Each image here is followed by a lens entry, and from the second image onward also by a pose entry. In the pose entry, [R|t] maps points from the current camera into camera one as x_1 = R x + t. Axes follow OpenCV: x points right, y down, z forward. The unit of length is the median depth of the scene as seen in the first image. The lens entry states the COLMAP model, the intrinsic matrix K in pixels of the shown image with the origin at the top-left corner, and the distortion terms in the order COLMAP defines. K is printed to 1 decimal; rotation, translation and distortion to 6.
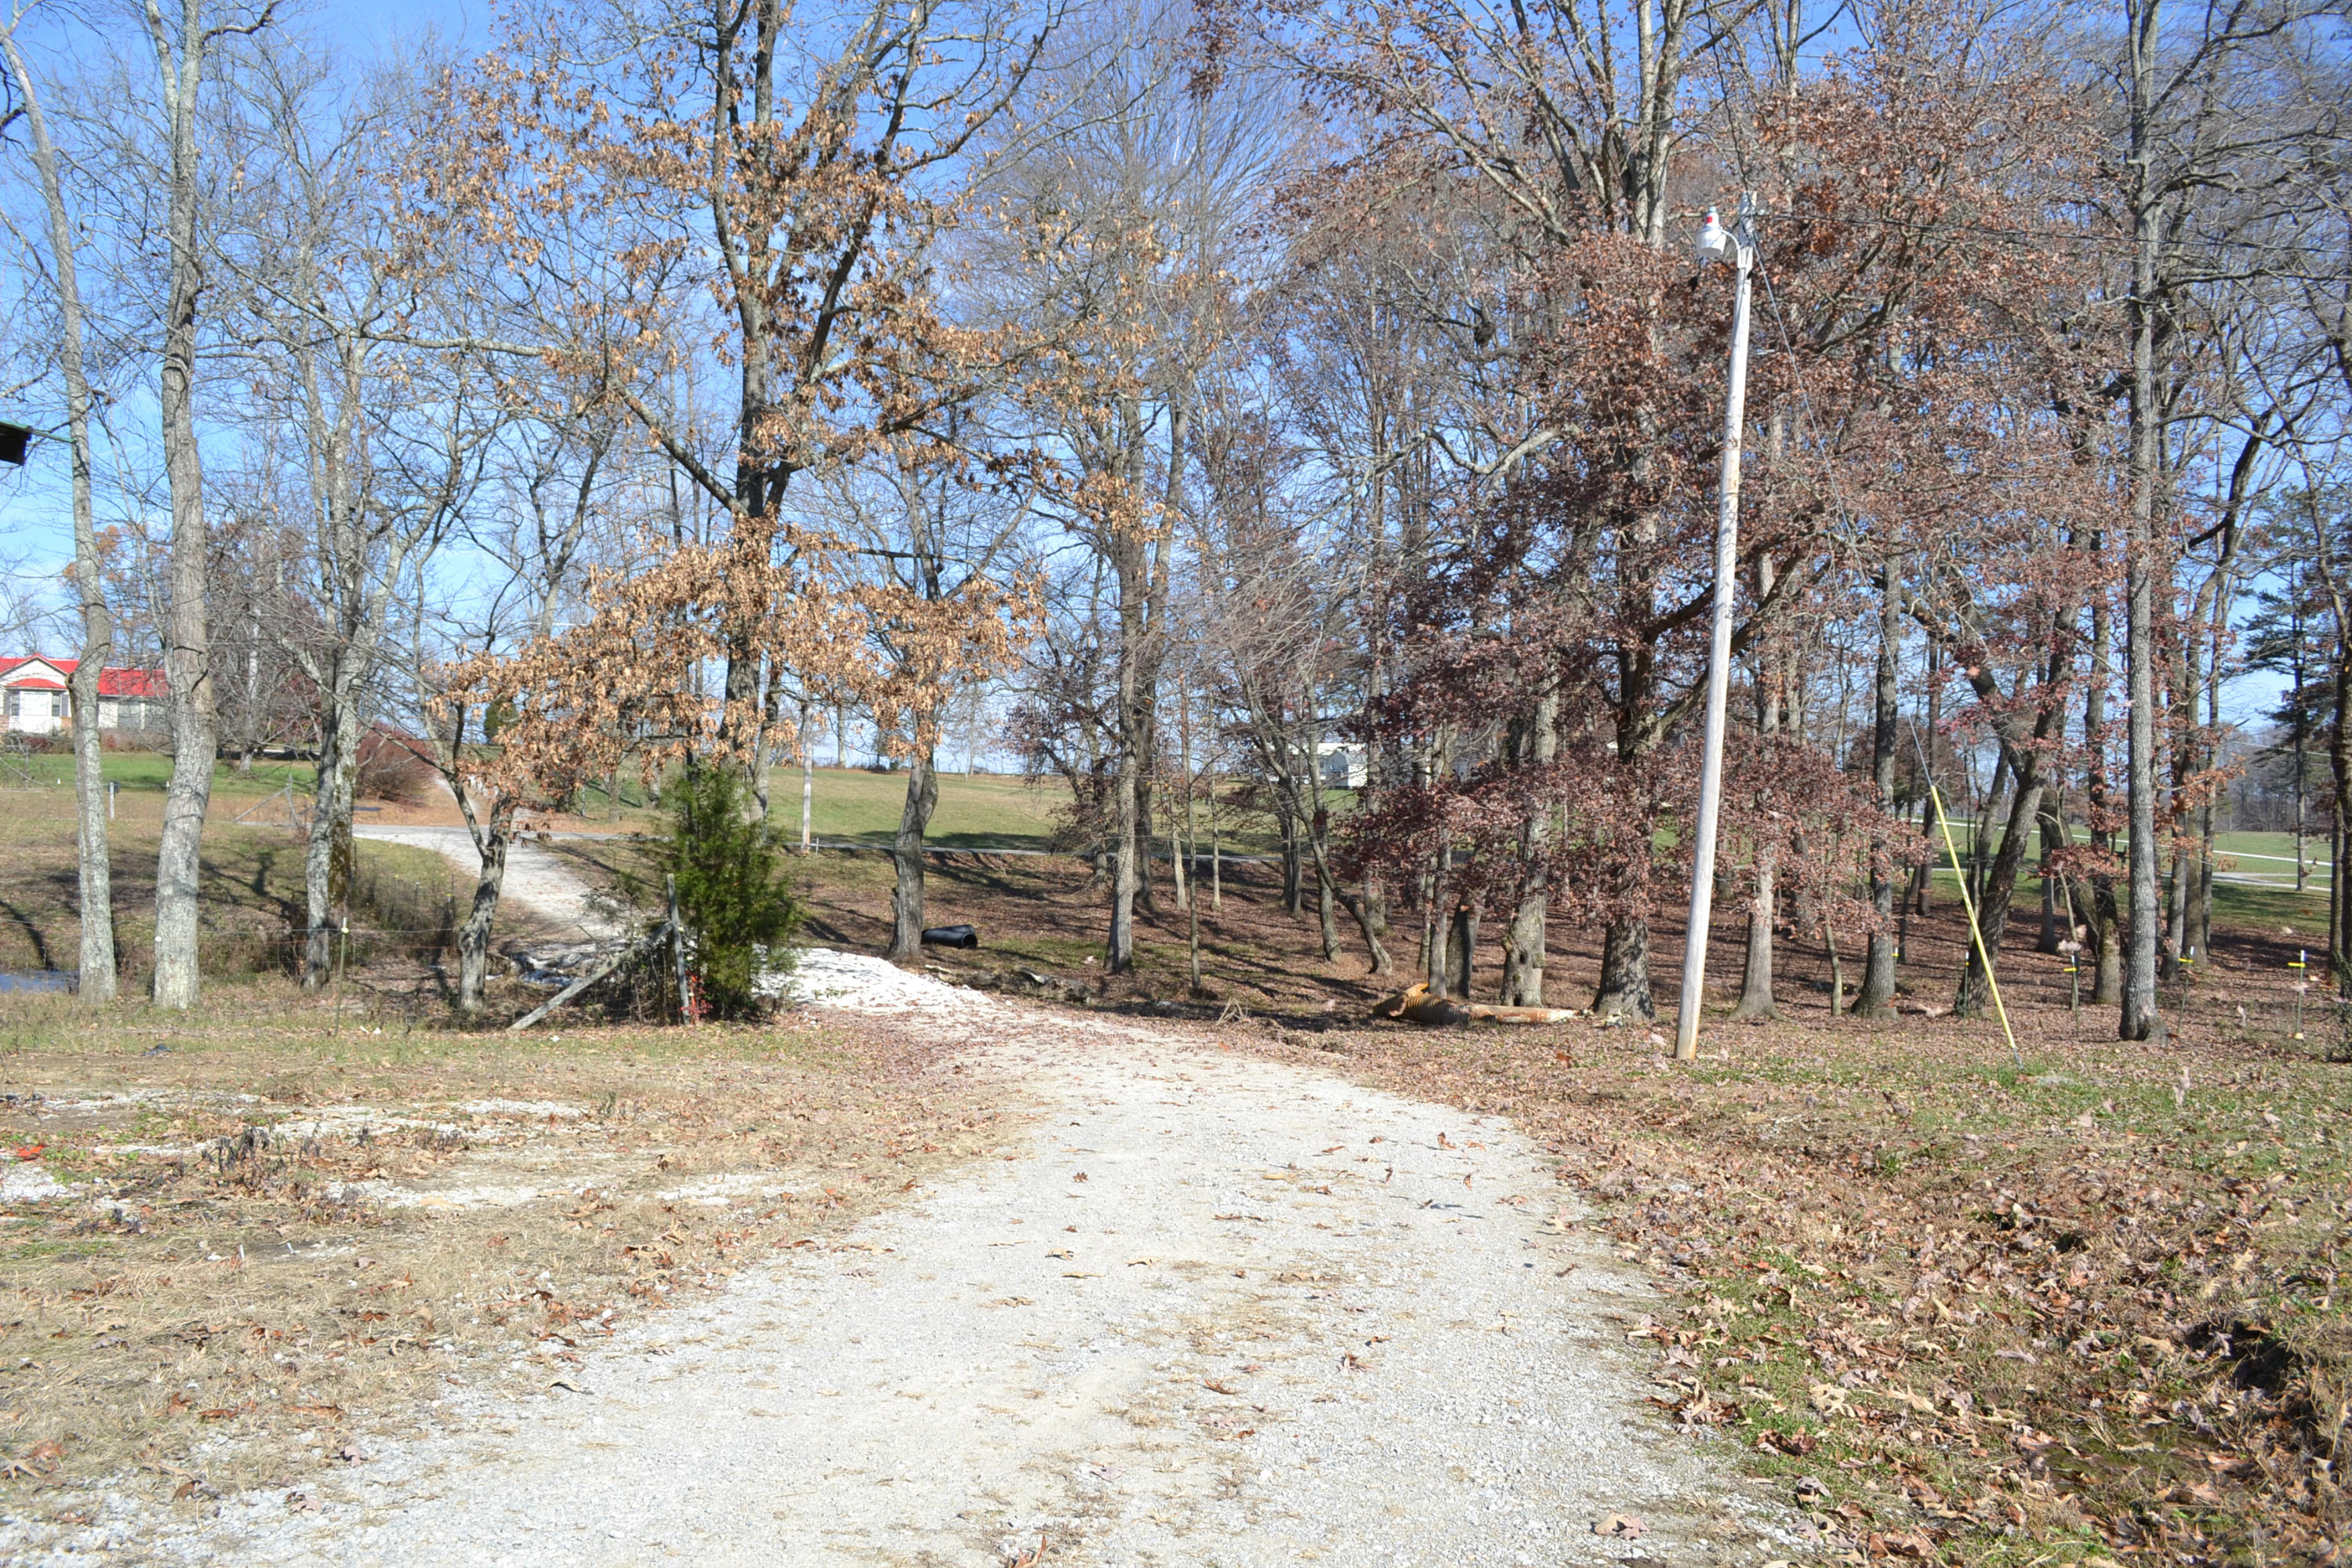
lens RADIAL K [[1974.3, 0, 1176.0], [0, 1974.3, 784.0], [0, 0, 1]] dist [-0.054227, -0.000741]
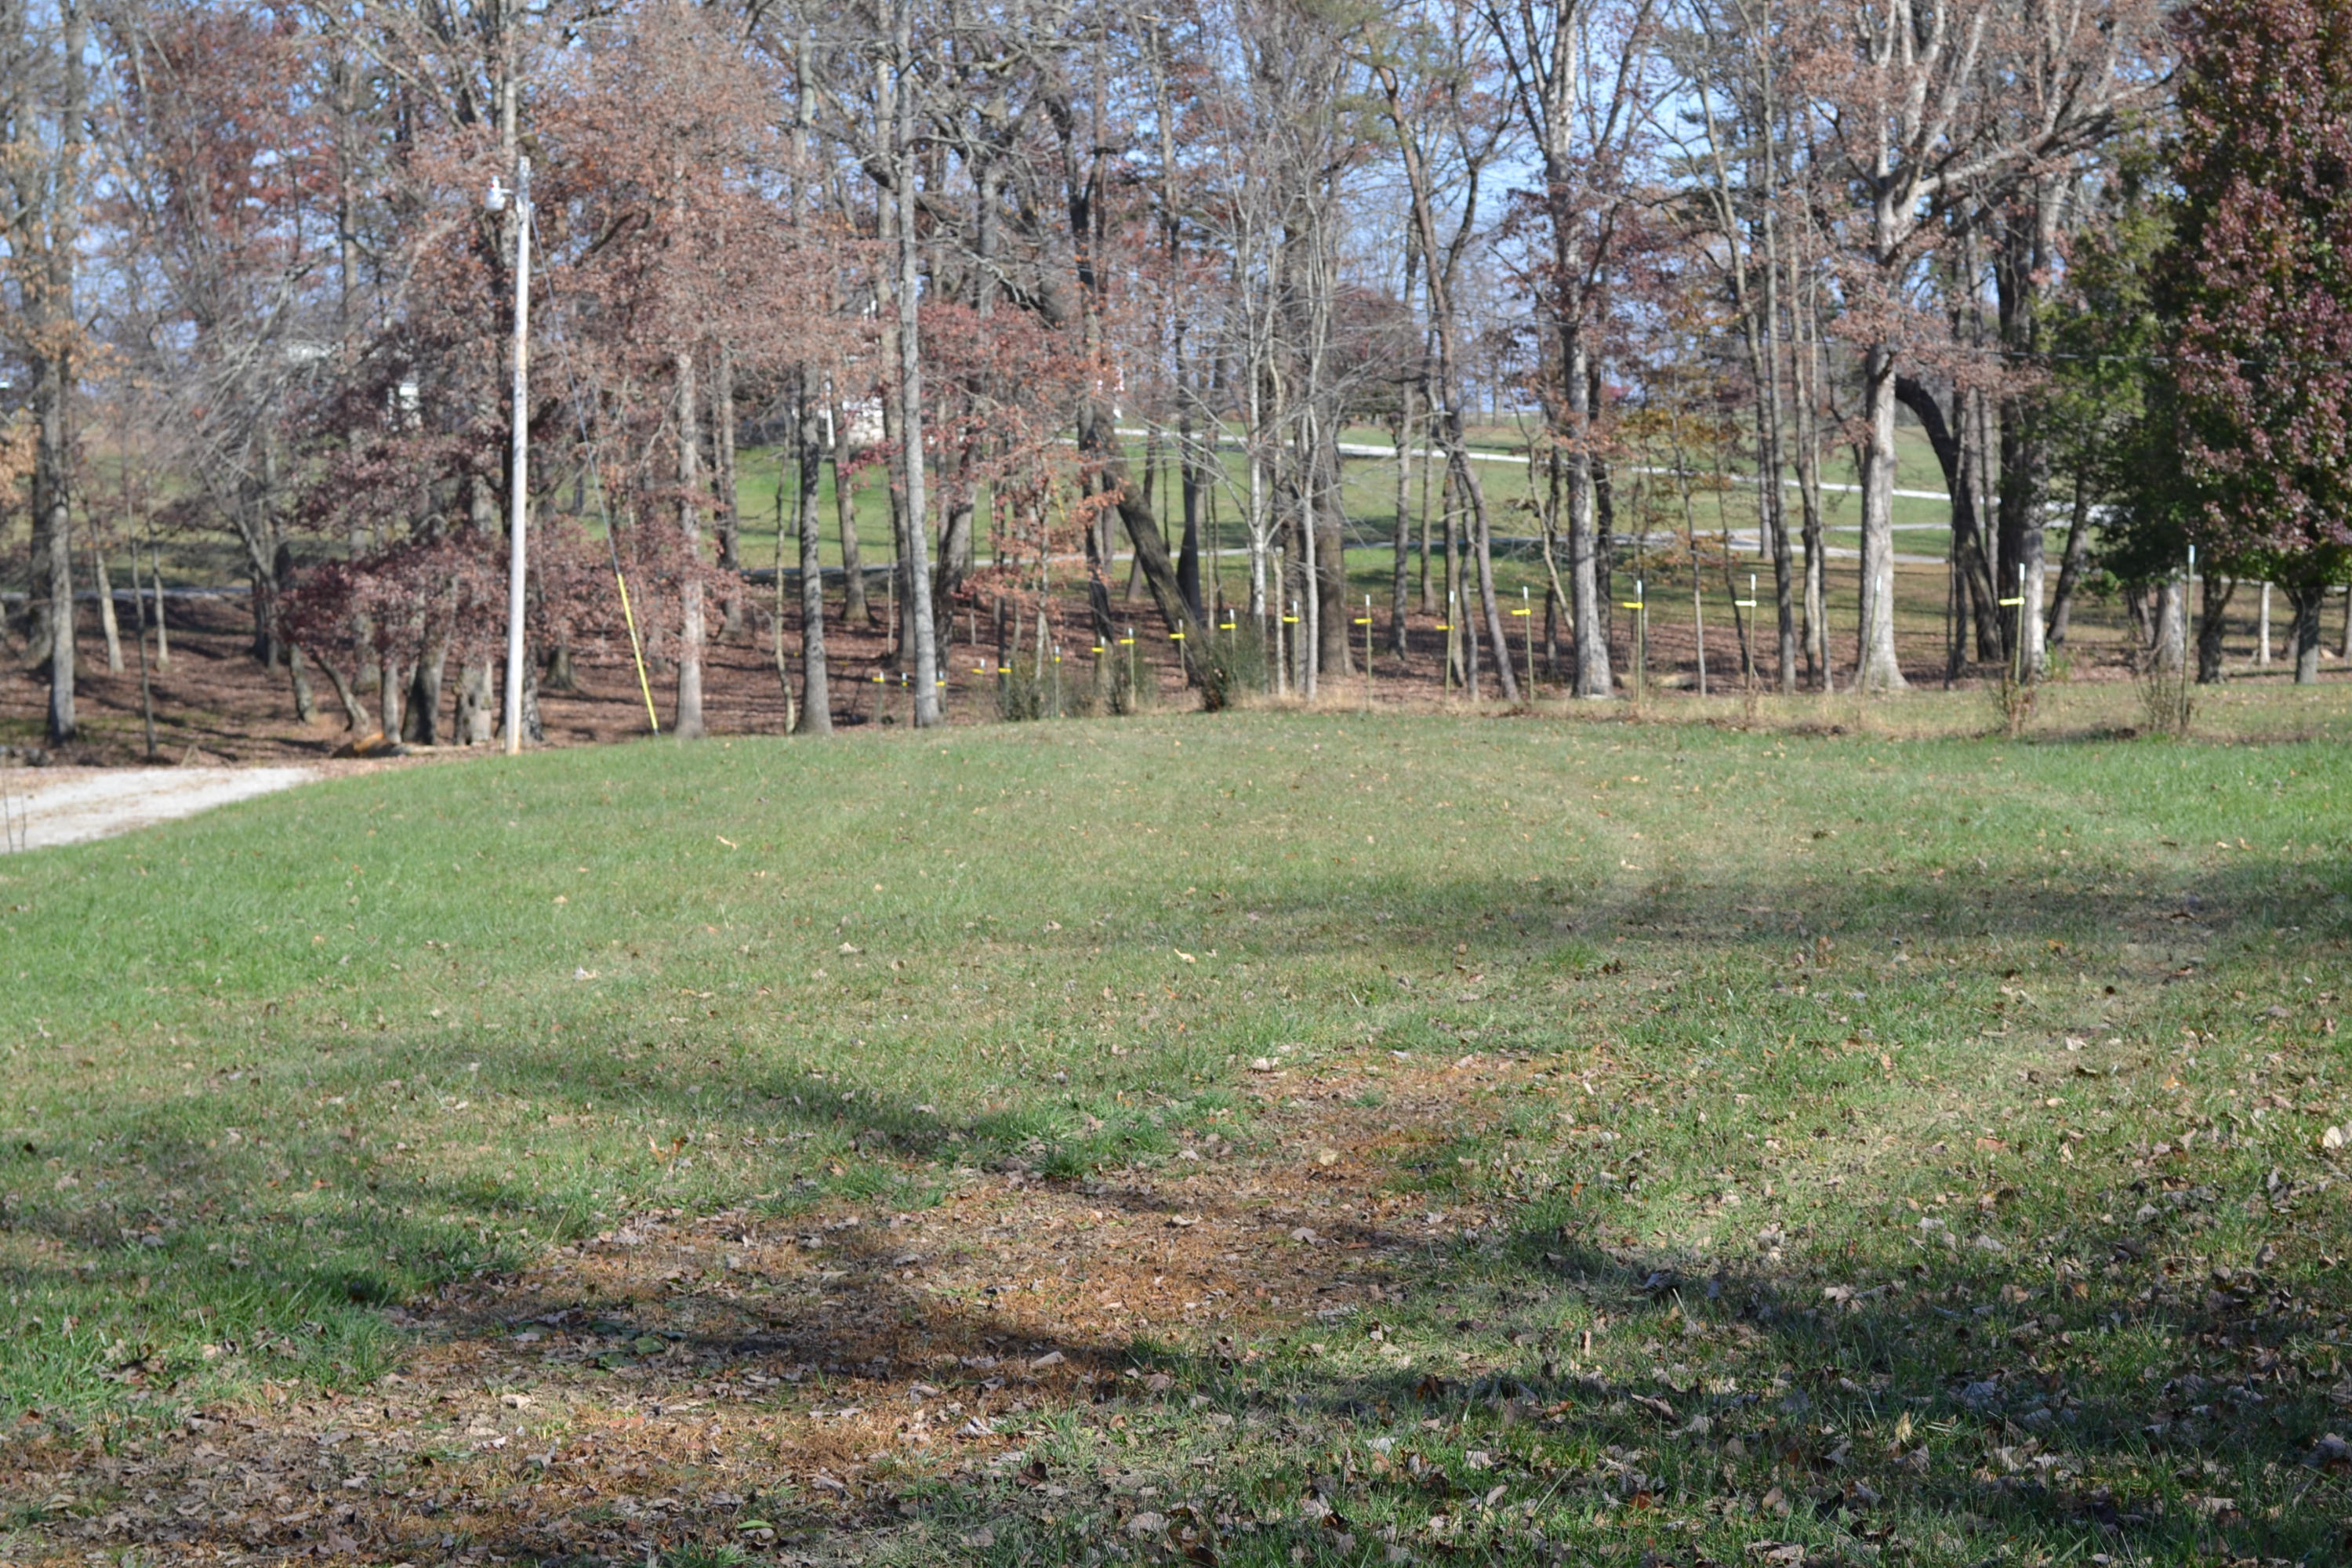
lens RADIAL K [[4692.3, 0, 1176.0], [0, 4692.3, 784.0], [0, 0, 1]] dist [-0.073789, -0.348457]
pose [[0.970339, -0.061024, 0.233920, -0.032204], [0.038435, 0.994251, 0.099939, -0.073295], [-0.238674, -0.087984, 0.967106, -1.062208]]
